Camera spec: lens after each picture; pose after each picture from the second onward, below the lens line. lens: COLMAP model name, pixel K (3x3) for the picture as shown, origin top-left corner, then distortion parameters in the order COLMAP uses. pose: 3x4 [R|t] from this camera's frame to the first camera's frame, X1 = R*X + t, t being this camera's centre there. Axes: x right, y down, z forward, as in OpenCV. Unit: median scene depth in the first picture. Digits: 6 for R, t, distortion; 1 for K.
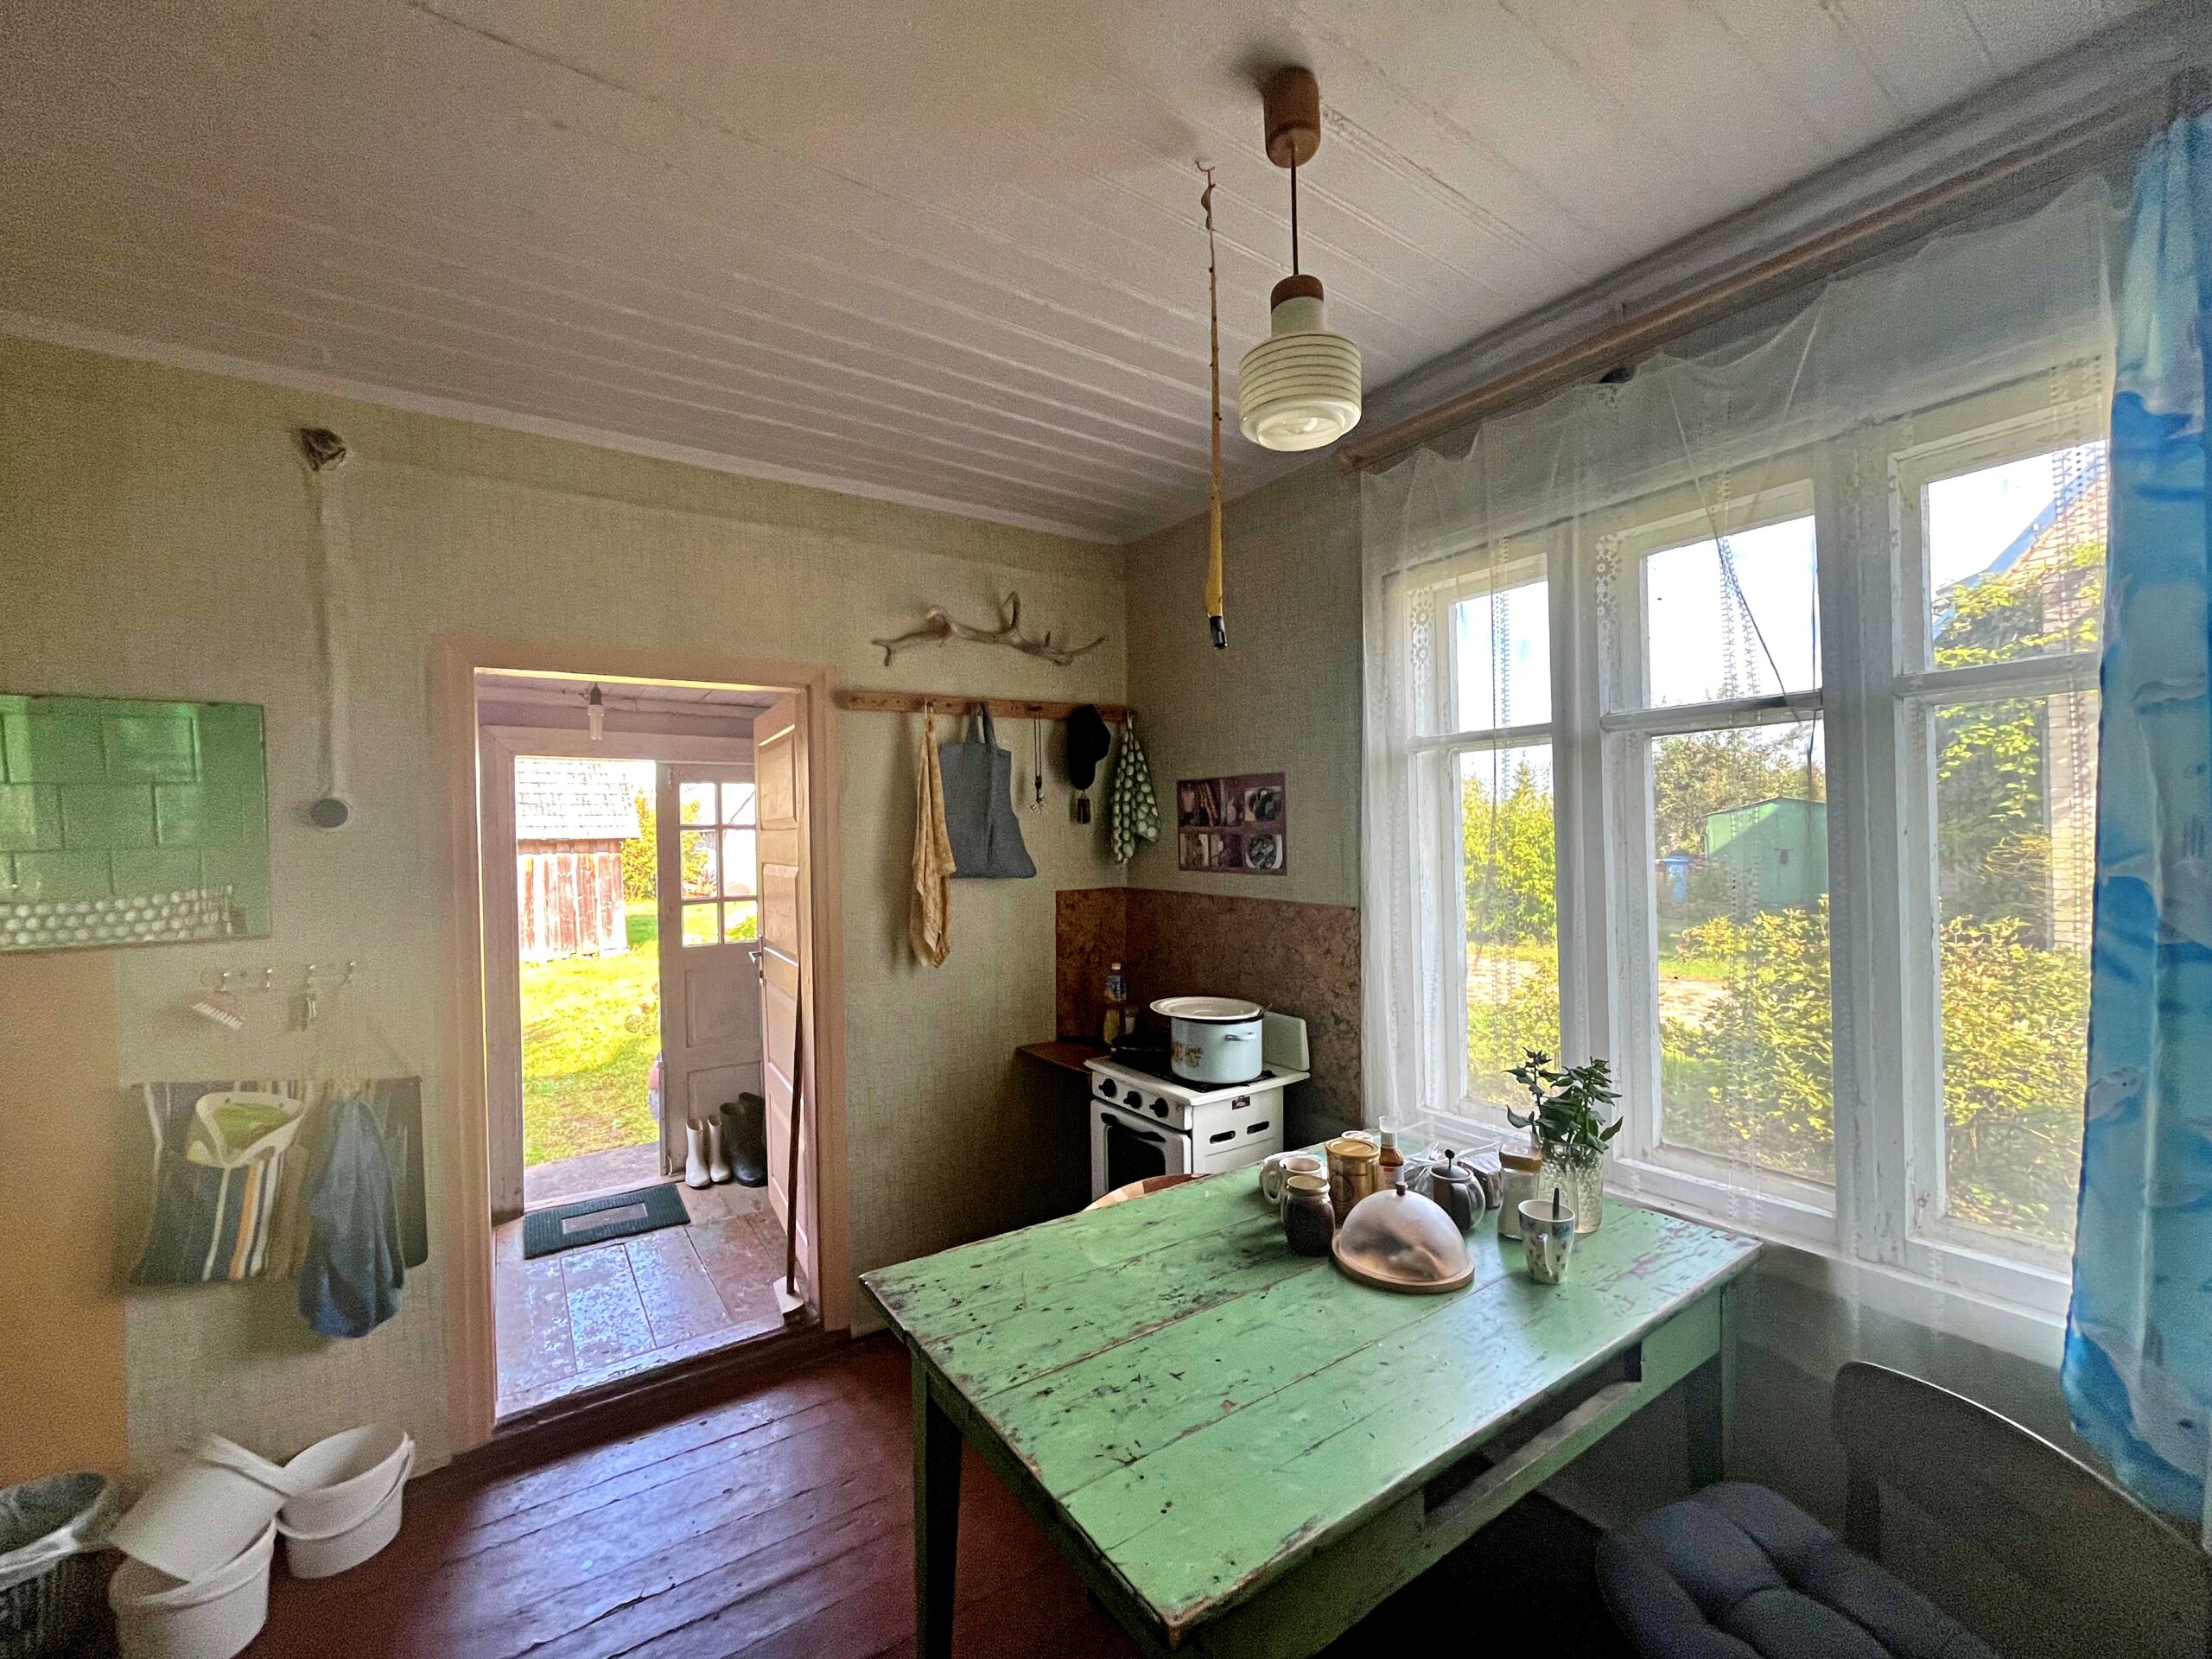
lens RADIAL K [[903.9, 0, 1110.0], [0, 903.9, 828.2], [0, 0, 1]] dist [-0.000939, 0.001391]
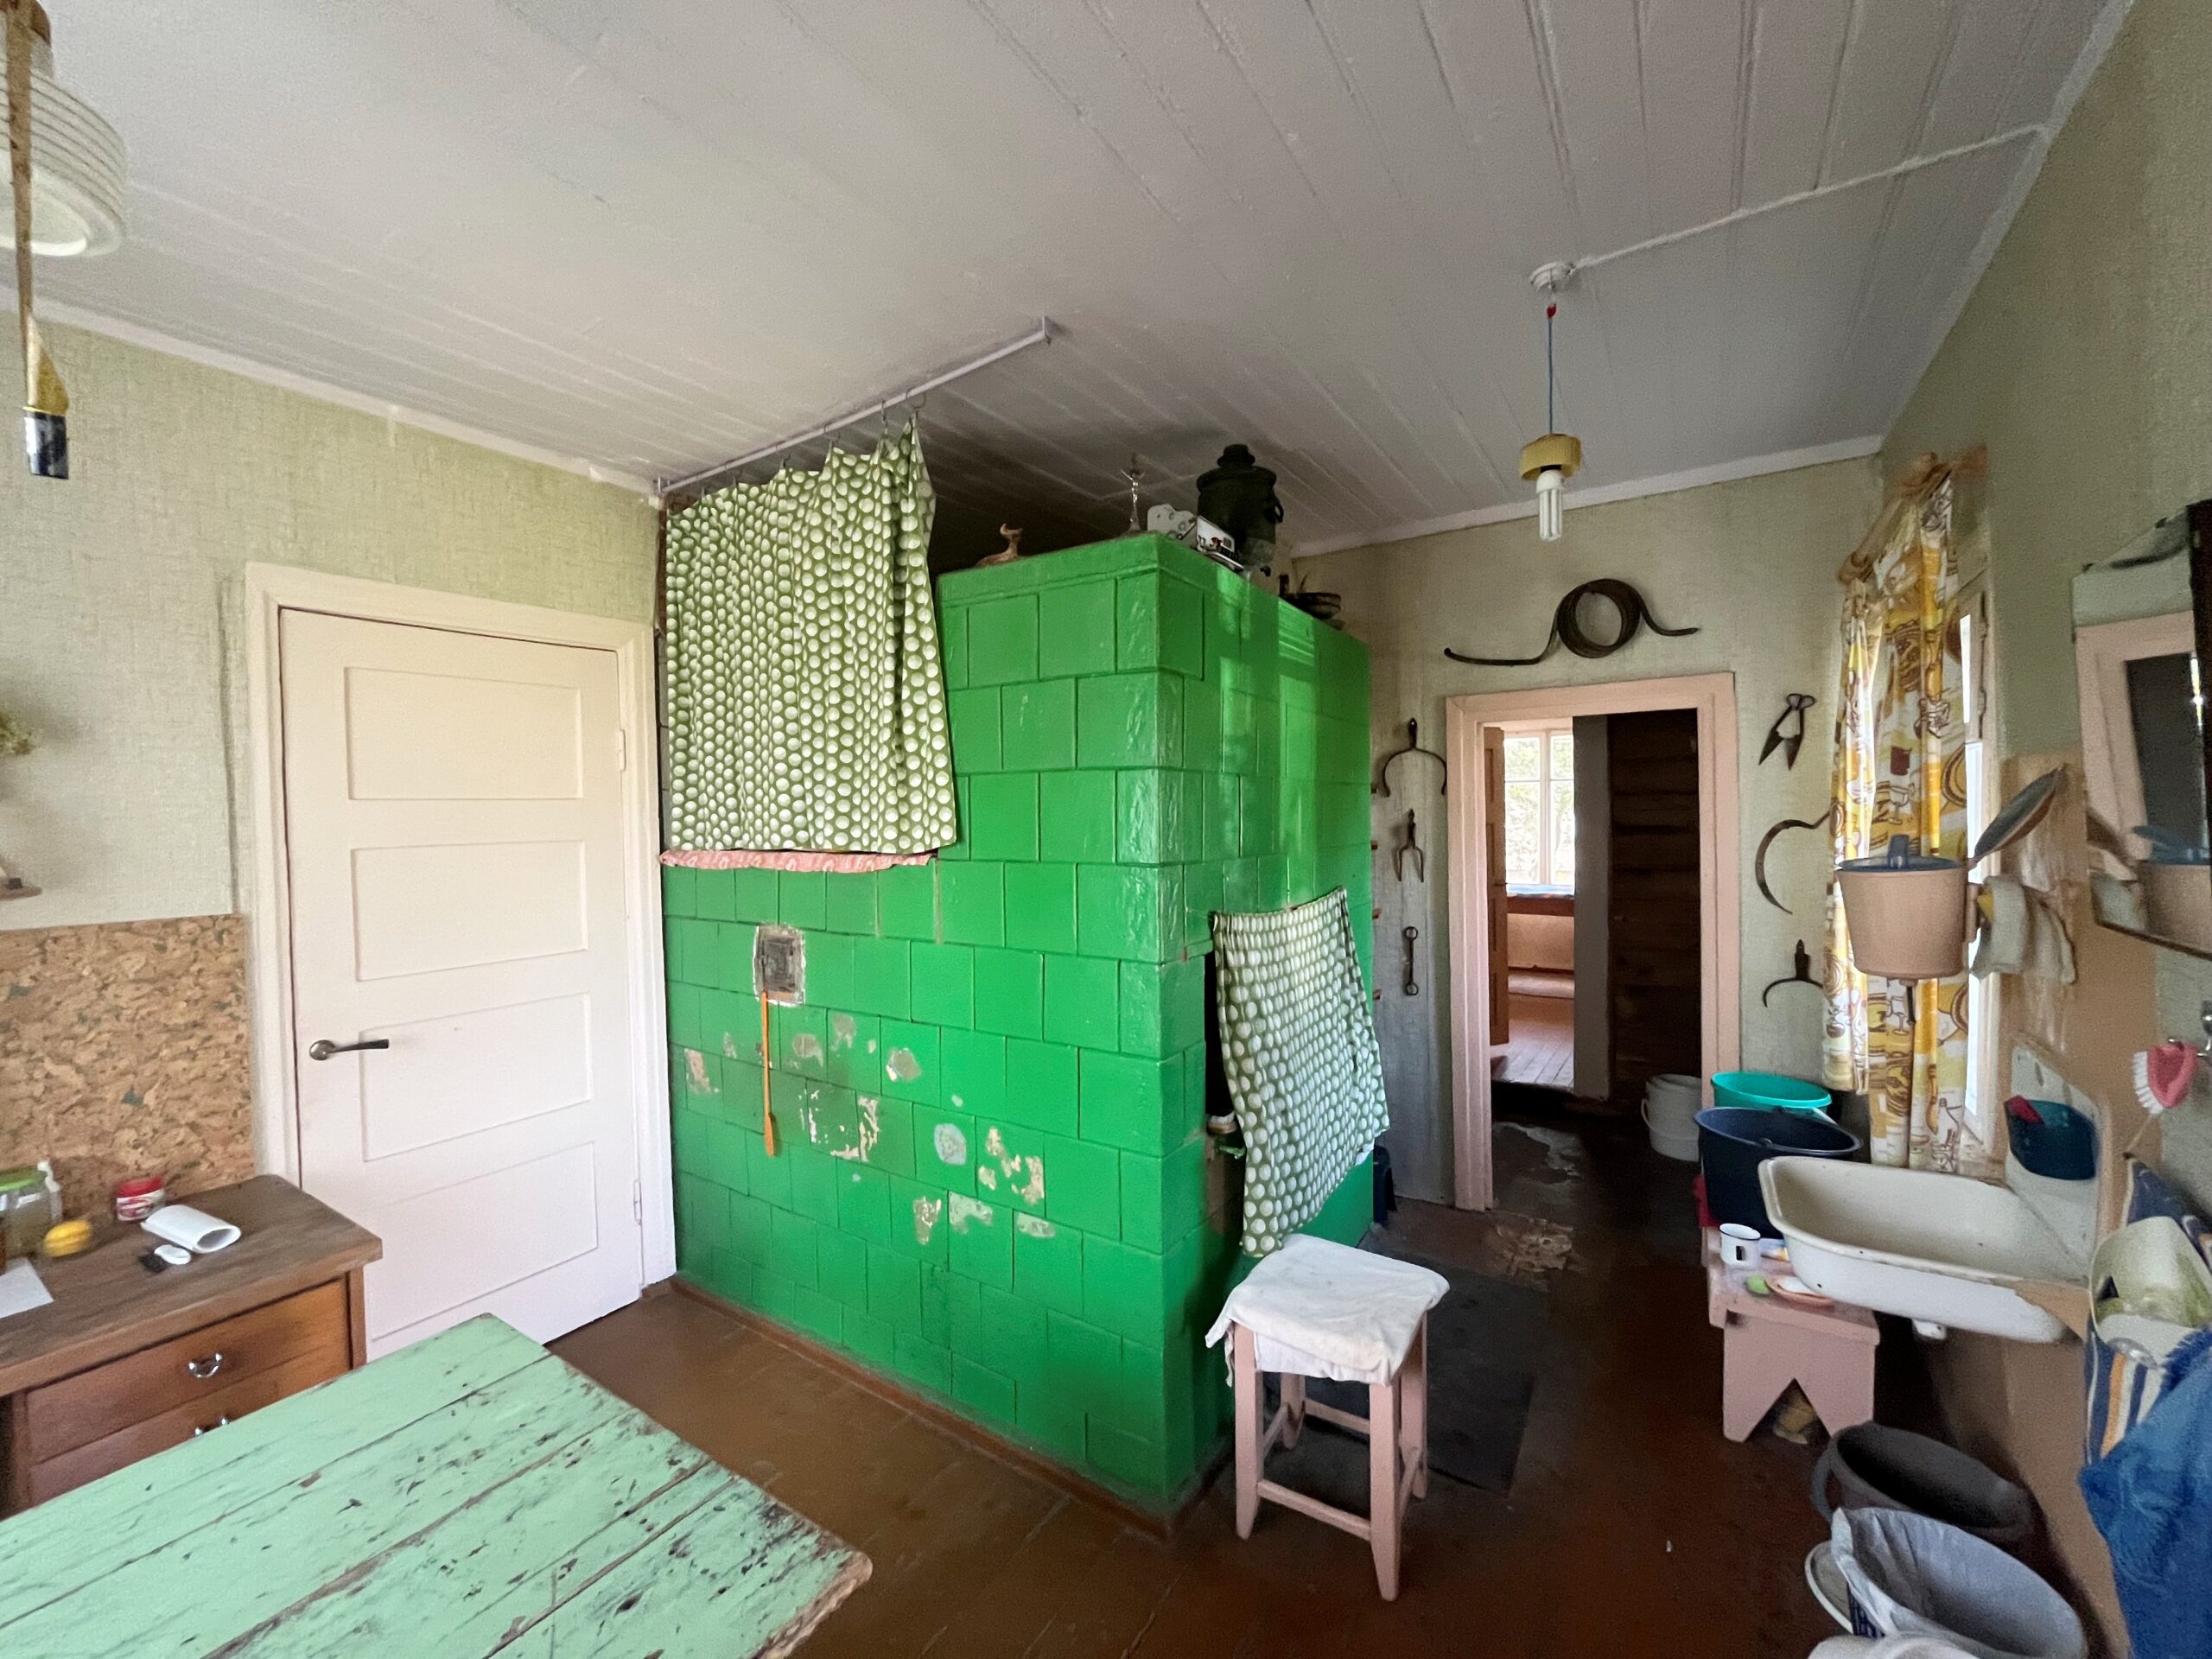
lens RADIAL K [[903.9, 0, 1105.7], [0, 903.9, 832.1], [0, 0, 1]] dist [-0.000939, 0.001391]
pose [[-0.927223, 0.044024, -0.371913, -0.264650], [0.035053, 0.998909, 0.030852, 0.004378], [0.372866, 0.015570, -0.927755, 1.915574]]
